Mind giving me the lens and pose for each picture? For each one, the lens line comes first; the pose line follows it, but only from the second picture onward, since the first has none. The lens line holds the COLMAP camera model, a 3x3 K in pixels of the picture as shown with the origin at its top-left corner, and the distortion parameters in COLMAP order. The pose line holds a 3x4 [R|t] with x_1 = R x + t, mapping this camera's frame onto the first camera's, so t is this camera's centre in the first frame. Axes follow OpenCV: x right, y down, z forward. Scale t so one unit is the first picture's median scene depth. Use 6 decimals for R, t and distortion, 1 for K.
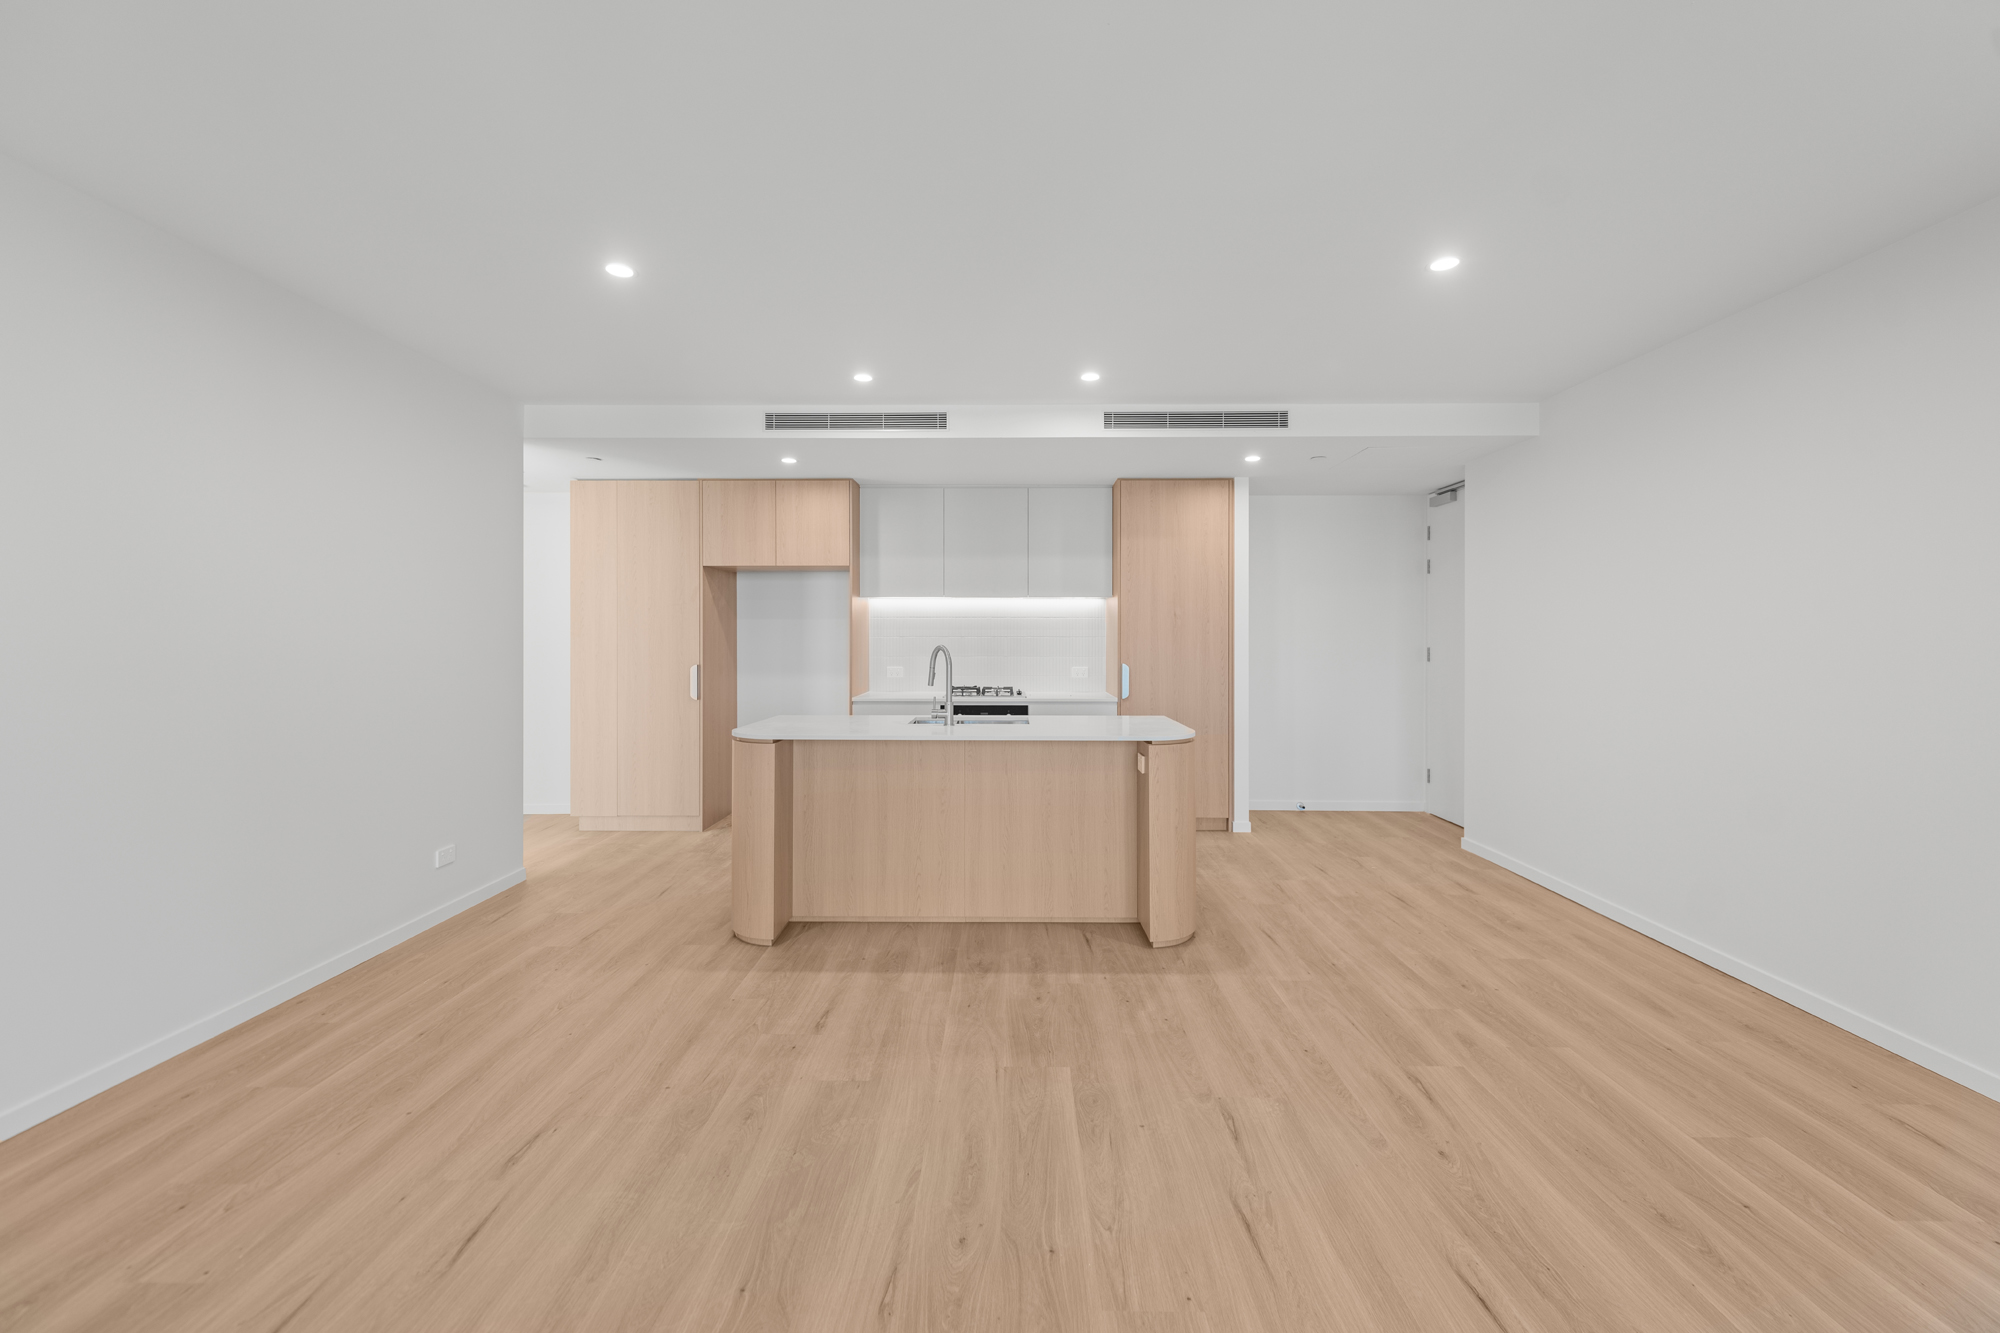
lens RADIAL K [[831.5, 0, 995.7], [0, 831.5, 643.6], [0, 0, 1]] dist [0.014039, -0.005451]
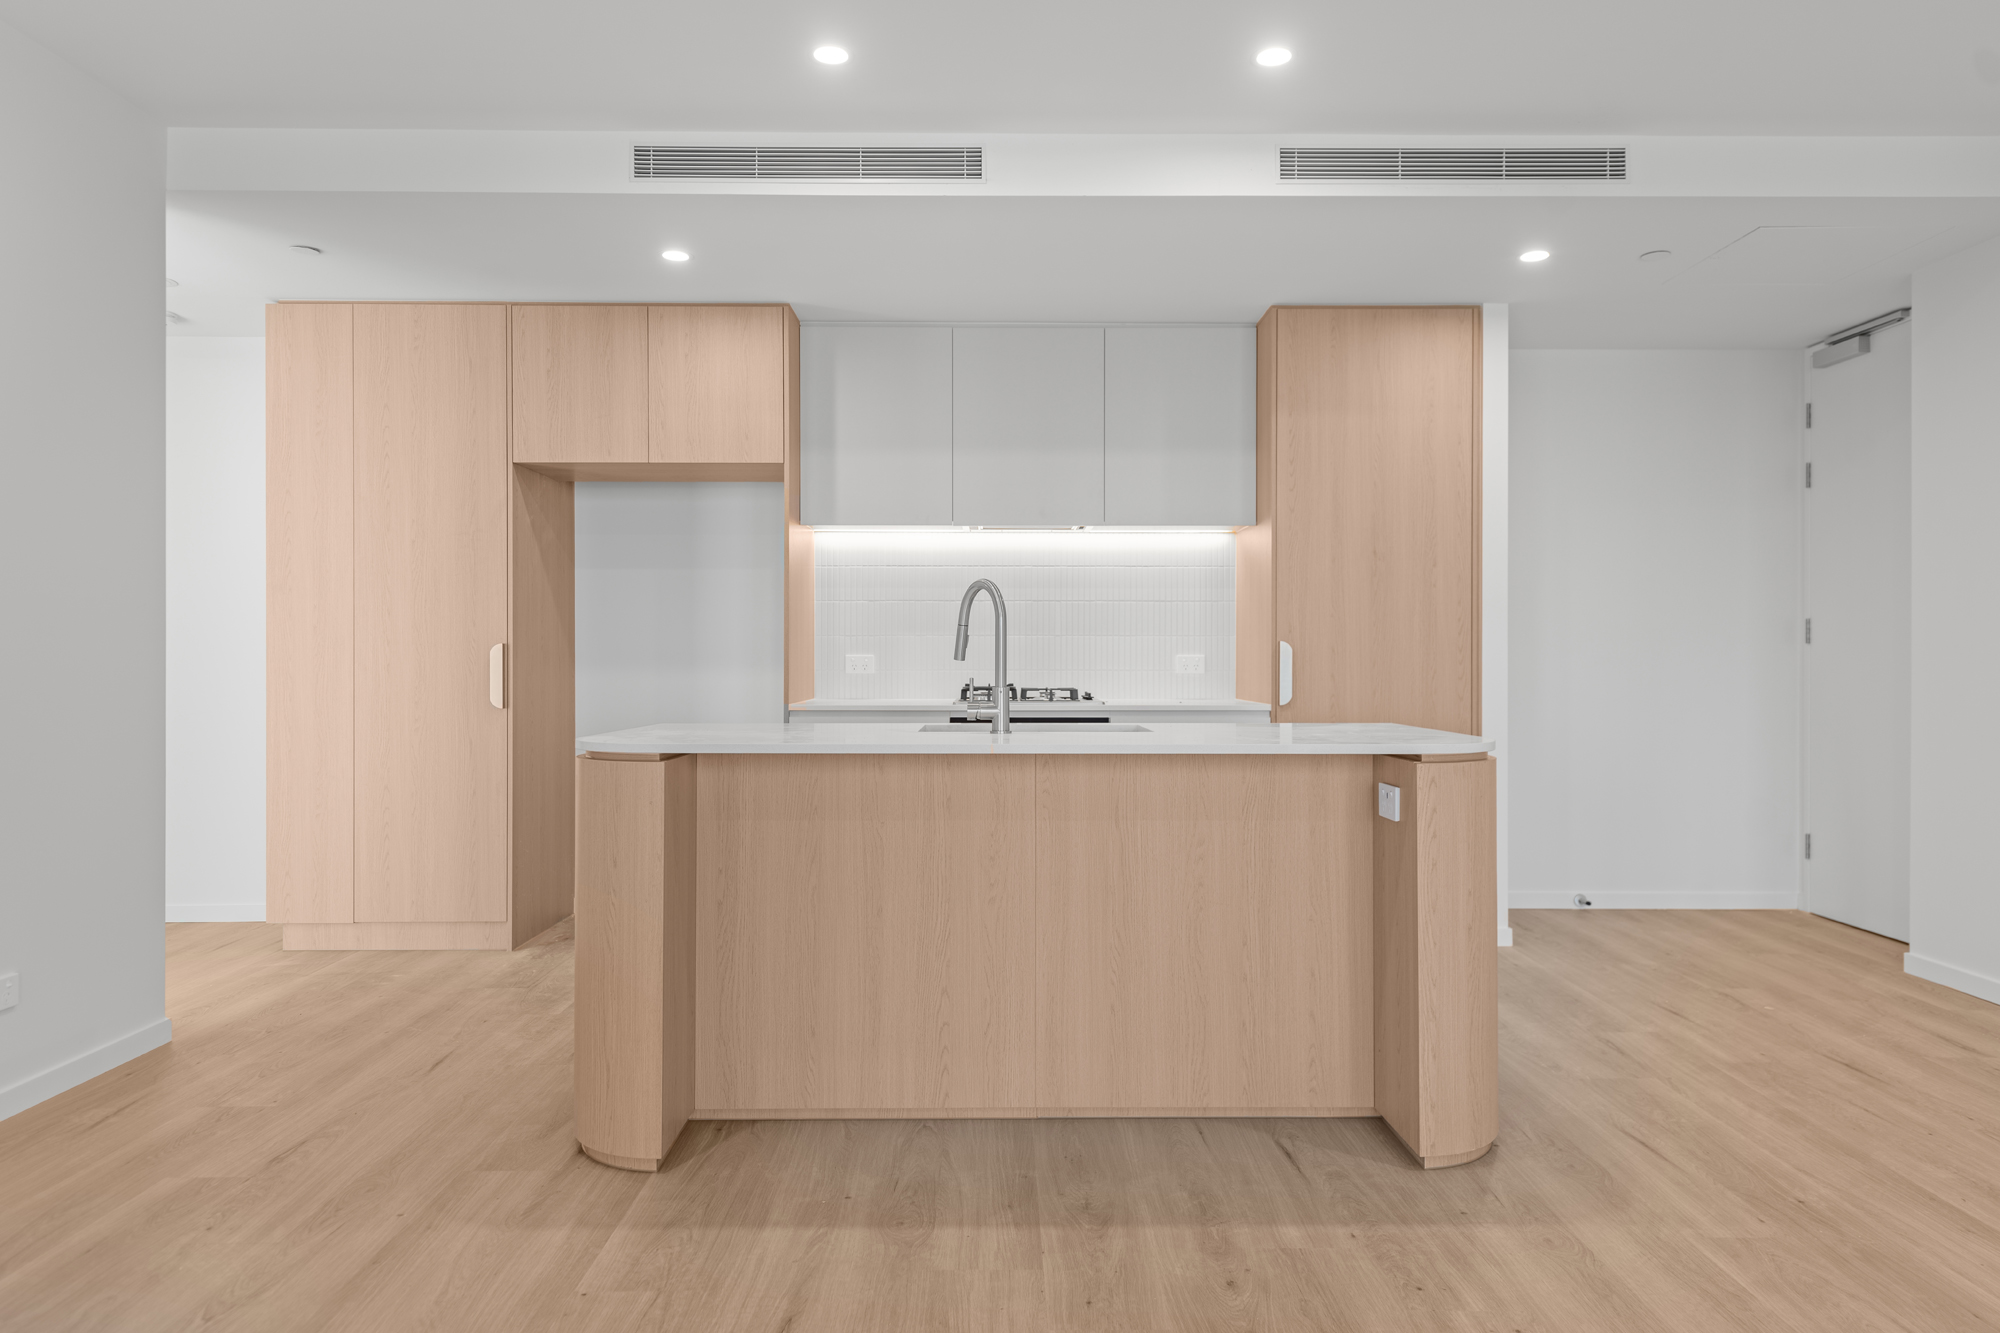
lens RADIAL K [[1292.3, 0, 1000.0], [0, 1292.3, 666.5], [0, 0, 1]] dist [0.034592, -0.031904]
pose [[0.999706, -0.000168, 0.024252, -0.078346], [0.000177, 1.000000, -0.000351, 0.059122], [-0.024252, 0.000356, 0.999706, 0.208867]]
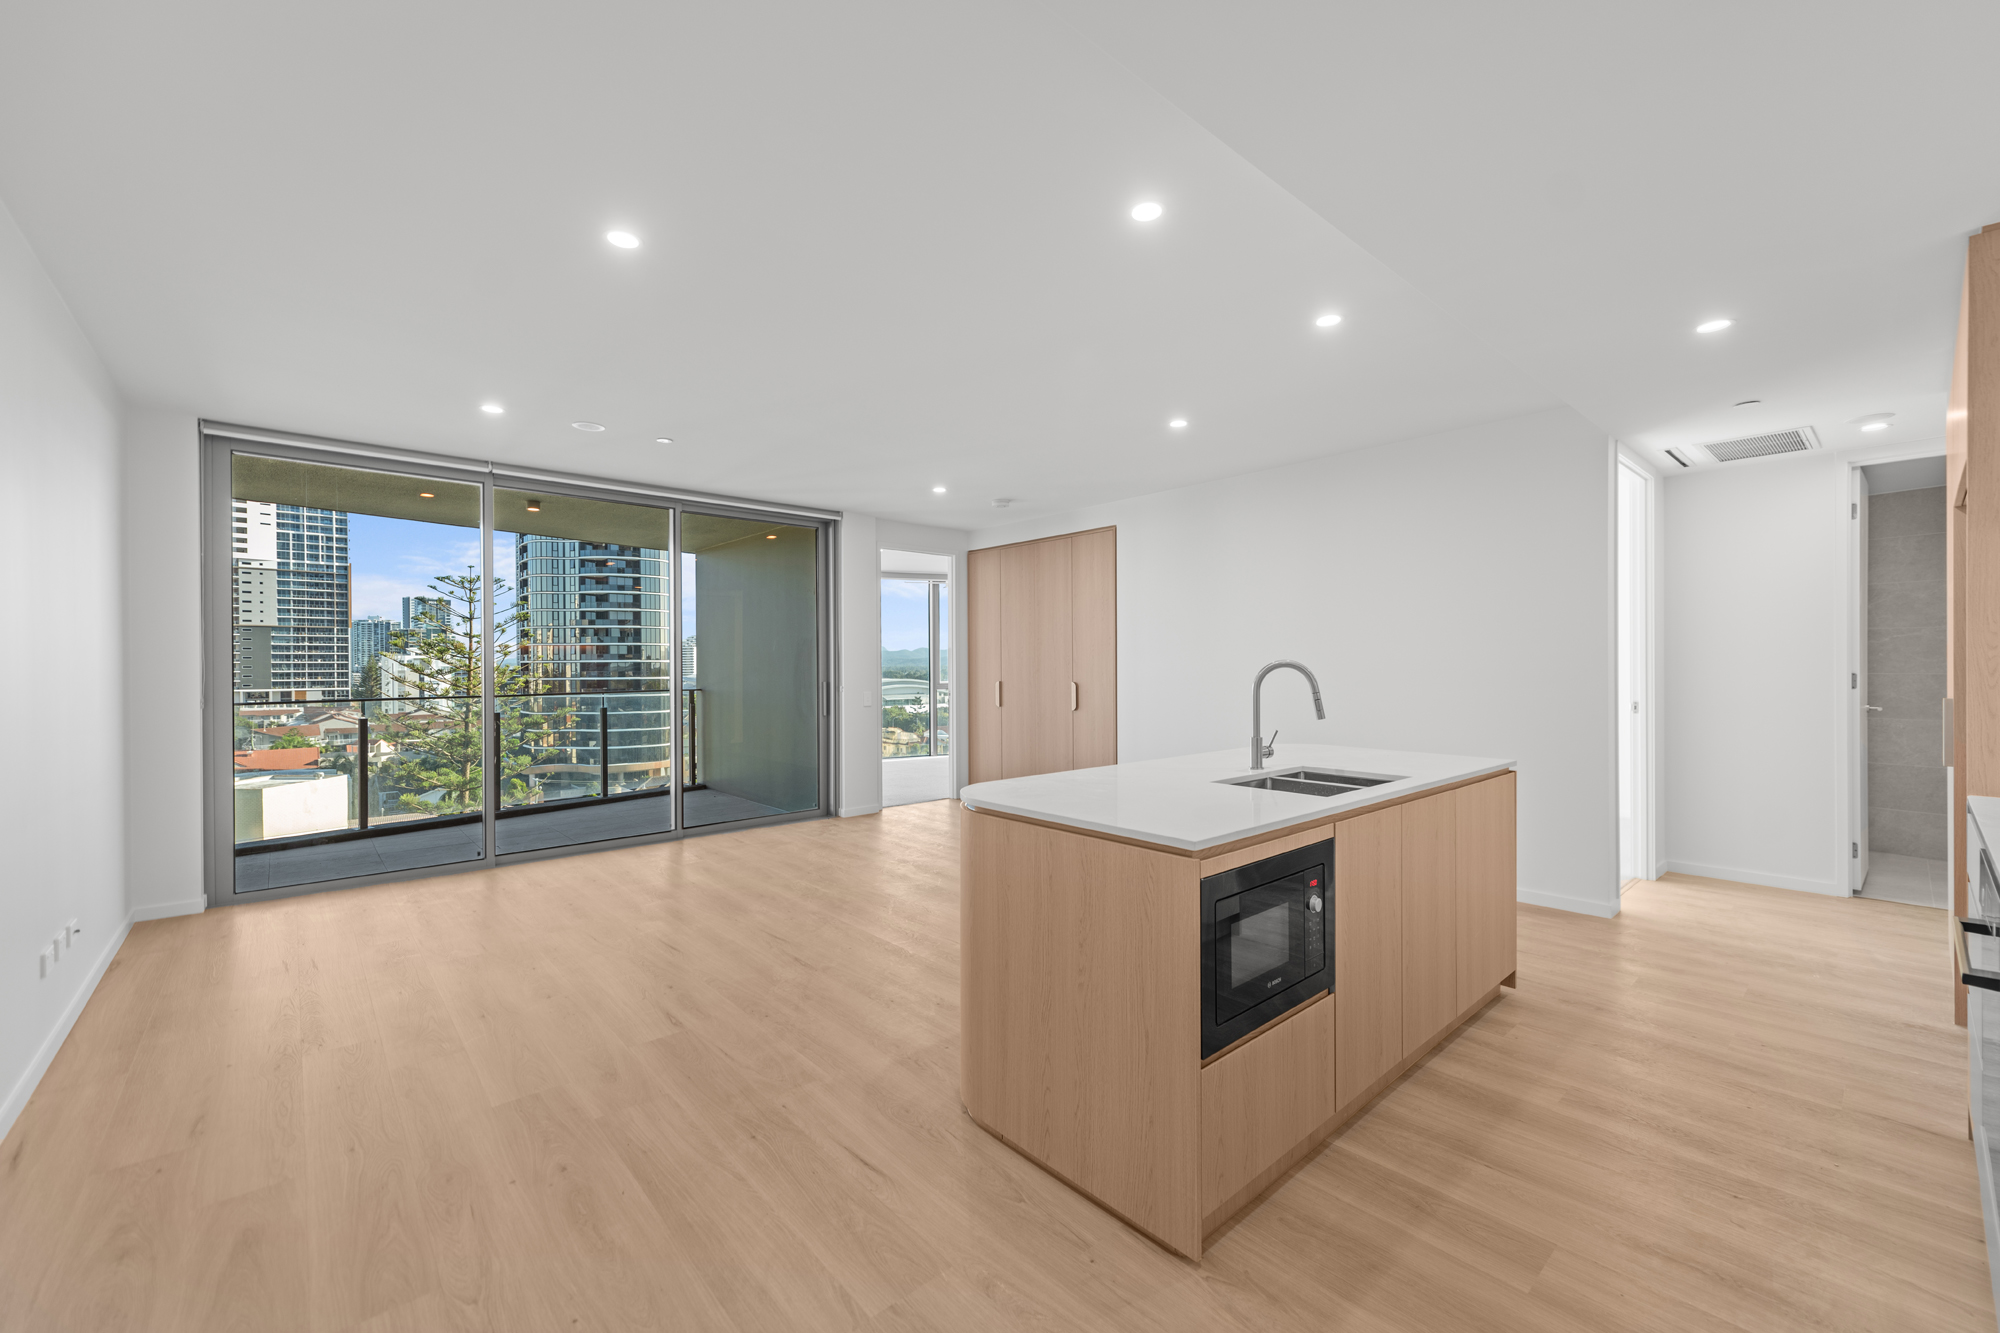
lens RADIAL K [[788.1, 0, 1006.2], [0, 788.1, 674.2], [0, 0, 1]] dist [0.012239, -0.000299]
pose [[-0.736875, 0.009644, -0.675960, 0.599047], [0.000538, 0.999906, 0.013679, 0.004818], [0.676029, 0.009716, -0.736811, 1.408007]]
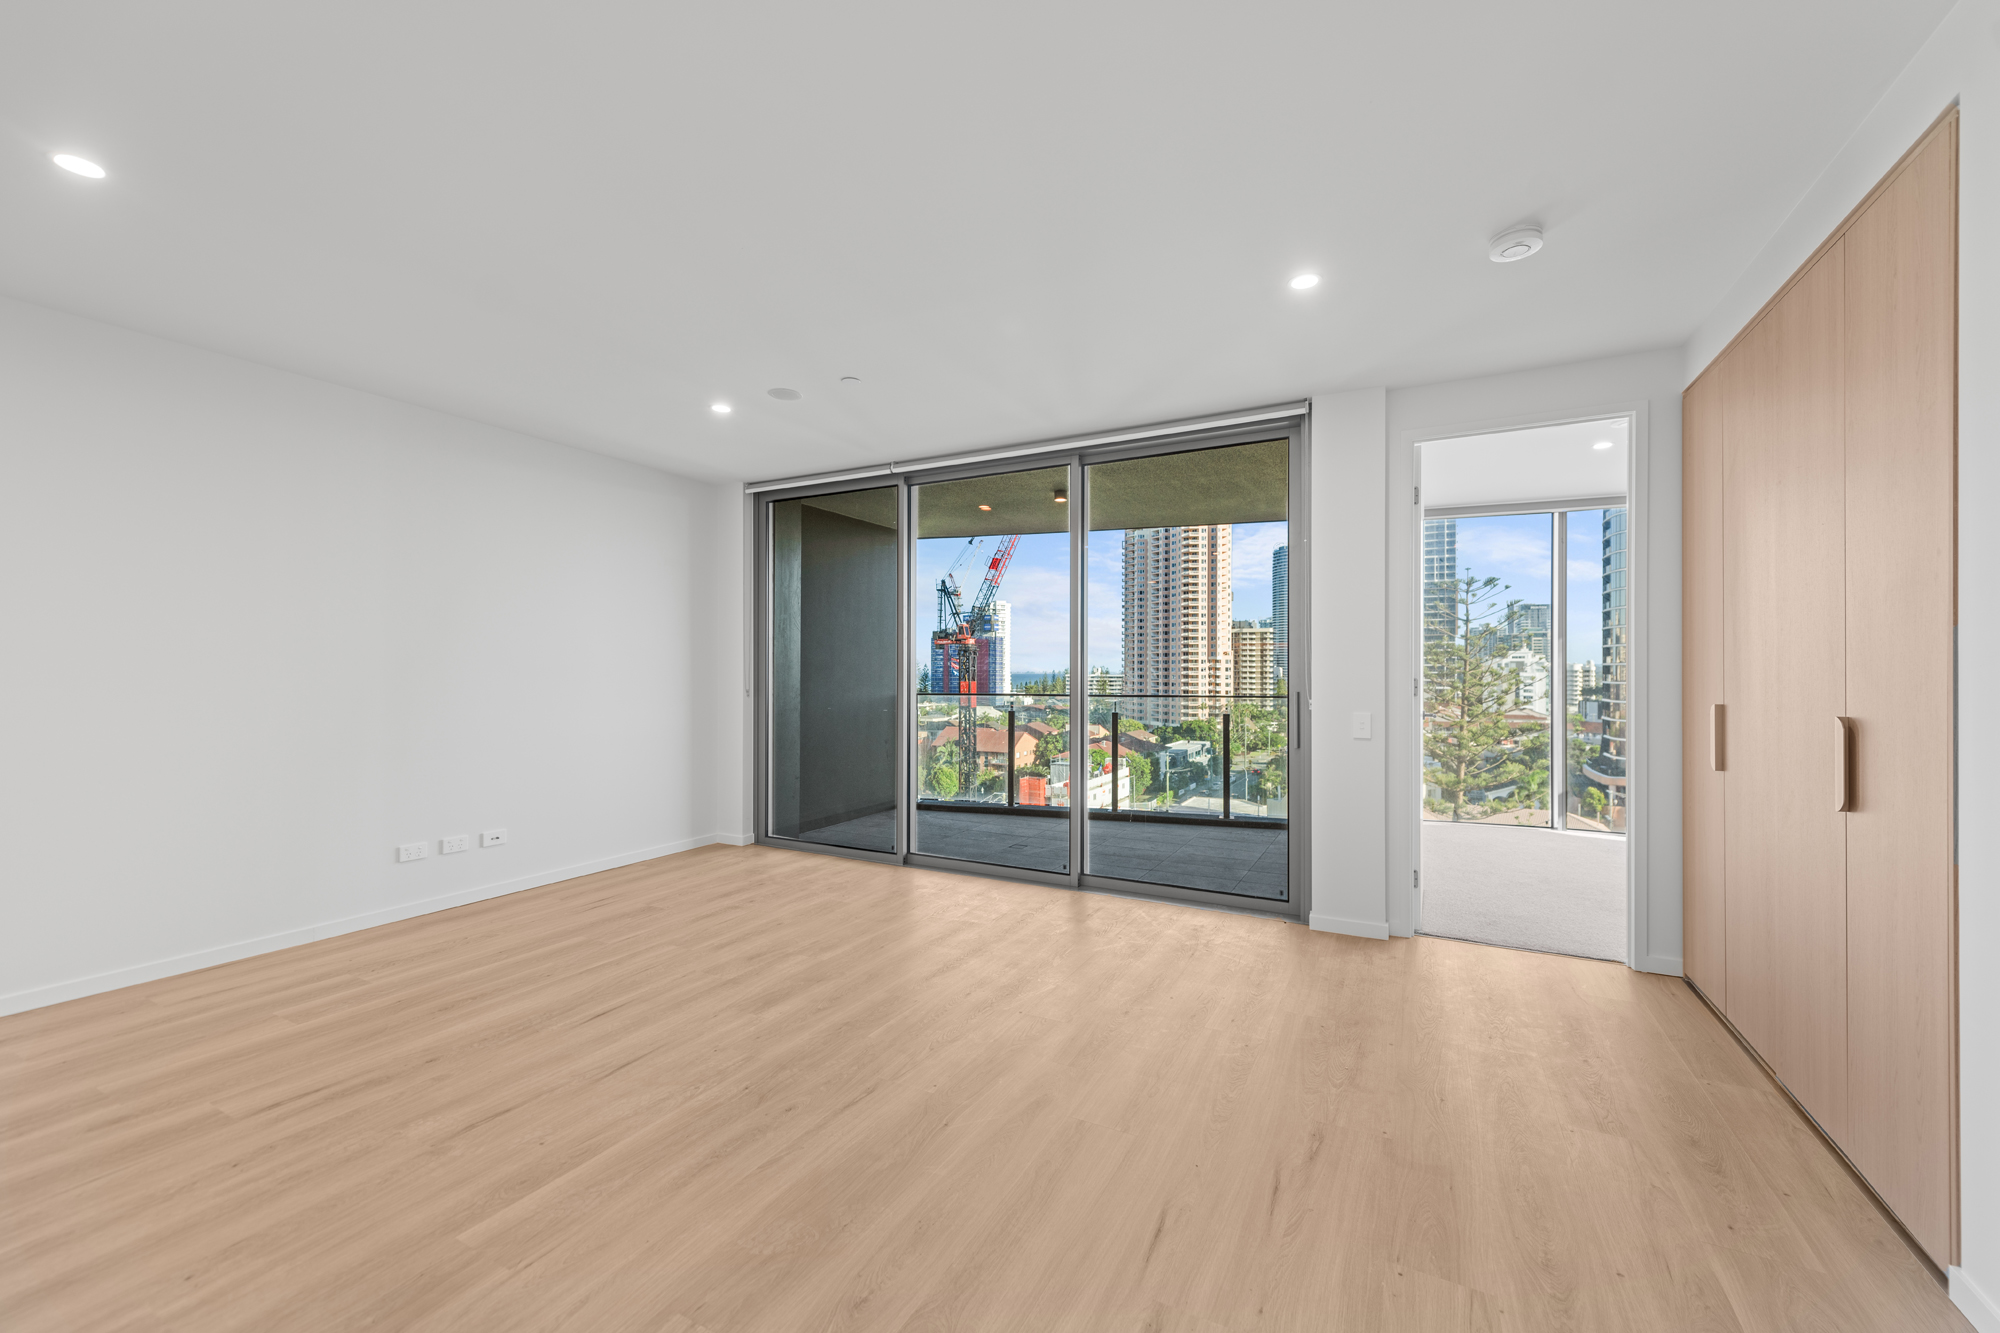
lens RADIAL K [[788.1, 0, 1006.2], [0, 788.1, 674.2], [0, 0, 1]] dist [0.012239, -0.000299]
pose [[-0.893958, -0.002613, 0.448143, -0.433388], [0.001359, 0.999963, 0.008541, 0.012002], [-0.448149, 0.008244, -0.893921, 0.943198]]
